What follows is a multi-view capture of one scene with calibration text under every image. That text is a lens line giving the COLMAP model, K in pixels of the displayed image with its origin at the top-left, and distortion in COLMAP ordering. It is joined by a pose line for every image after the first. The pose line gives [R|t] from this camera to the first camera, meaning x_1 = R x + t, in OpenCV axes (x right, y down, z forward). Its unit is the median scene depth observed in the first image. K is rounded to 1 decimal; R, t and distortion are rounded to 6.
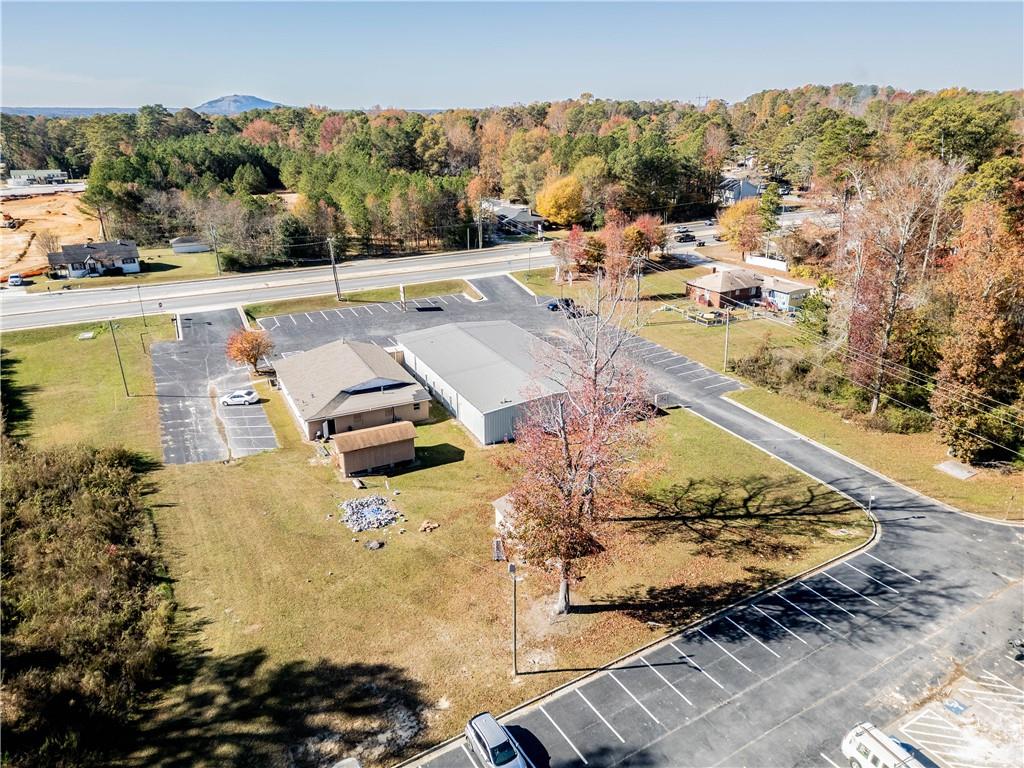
lens RADIAL K [[706.4, 0, 512.0], [0, 706.4, 384.0], [0, 0, 1]] dist [0.123887, -0.129385]
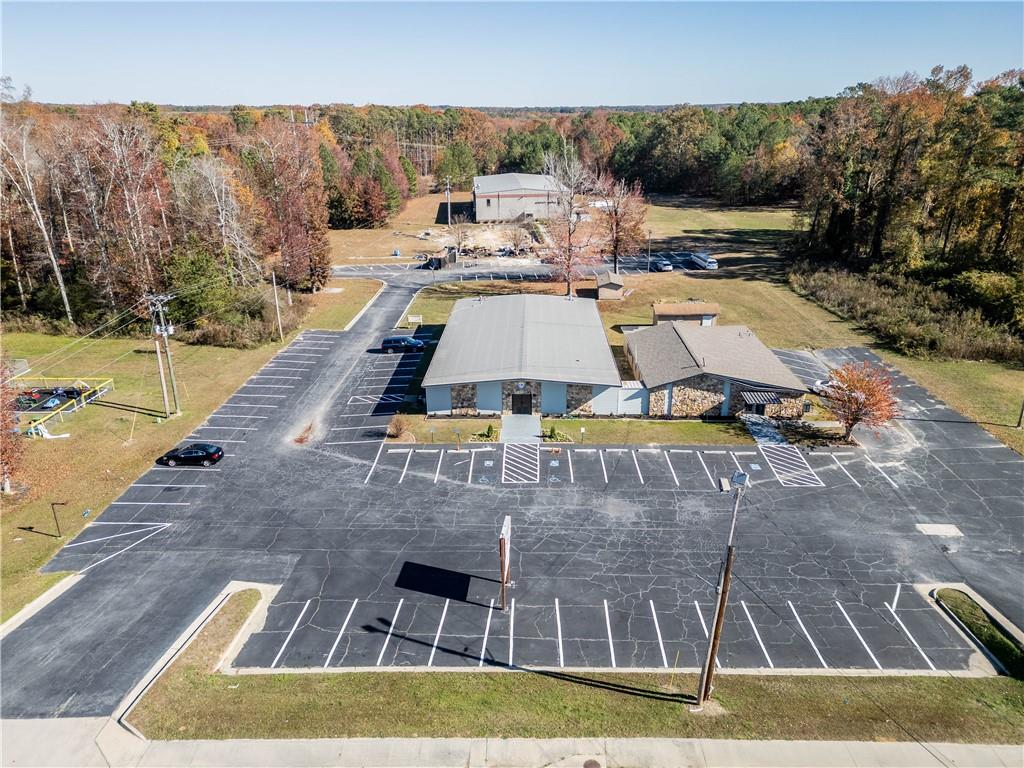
lens RADIAL K [[706.4, 0, 512.0], [0, 706.4, 384.0], [0, 0, 1]] dist [0.123887, -0.129385]
pose [[-0.881128, -0.159793, 0.445061, -0.448857], [0.179695, 0.757429, 0.627703, -0.599943], [-0.437405, 0.633062, -0.638678, 1.806399]]
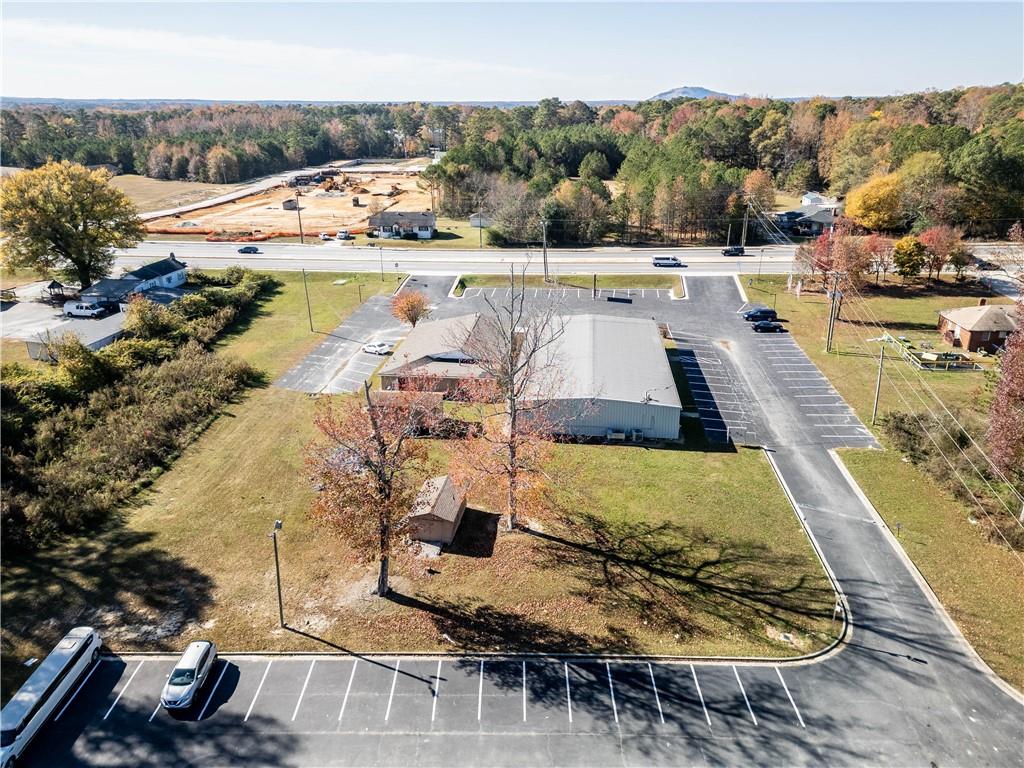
lens RADIAL K [[718.3, 0, 520.3], [0, 718.3, 354.4], [0, 0, 1]] dist [0.126224, -0.134103]
pose [[0.849500, 0.176834, -0.497071, 0.435262], [-0.191098, 0.981313, 0.022516, -0.044656], [0.491763, 0.075862, 0.867418, 0.117385]]
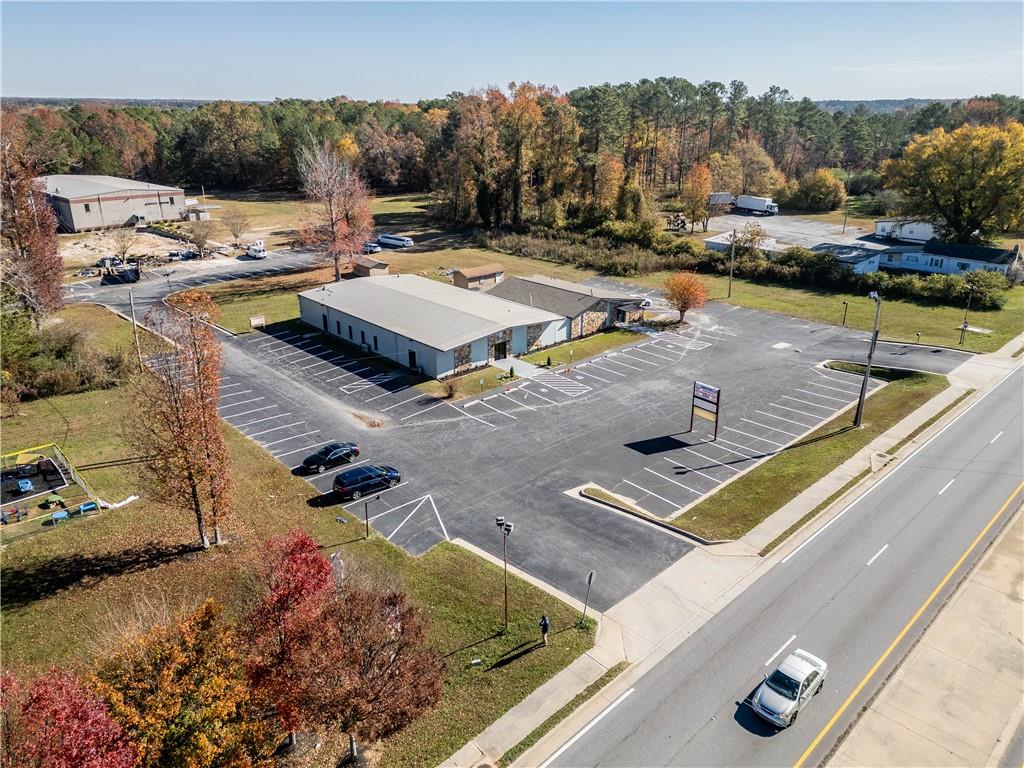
lens RADIAL K [[706.4, 0, 512.0], [0, 706.4, 384.0], [0, 0, 1]] dist [0.123887, -0.129385]
pose [[-0.961611, 0.101743, -0.254857, 0.139275], [-0.096356, 0.744402, 0.660743, -0.684216], [0.256942, 0.659935, -0.706022, 2.023041]]
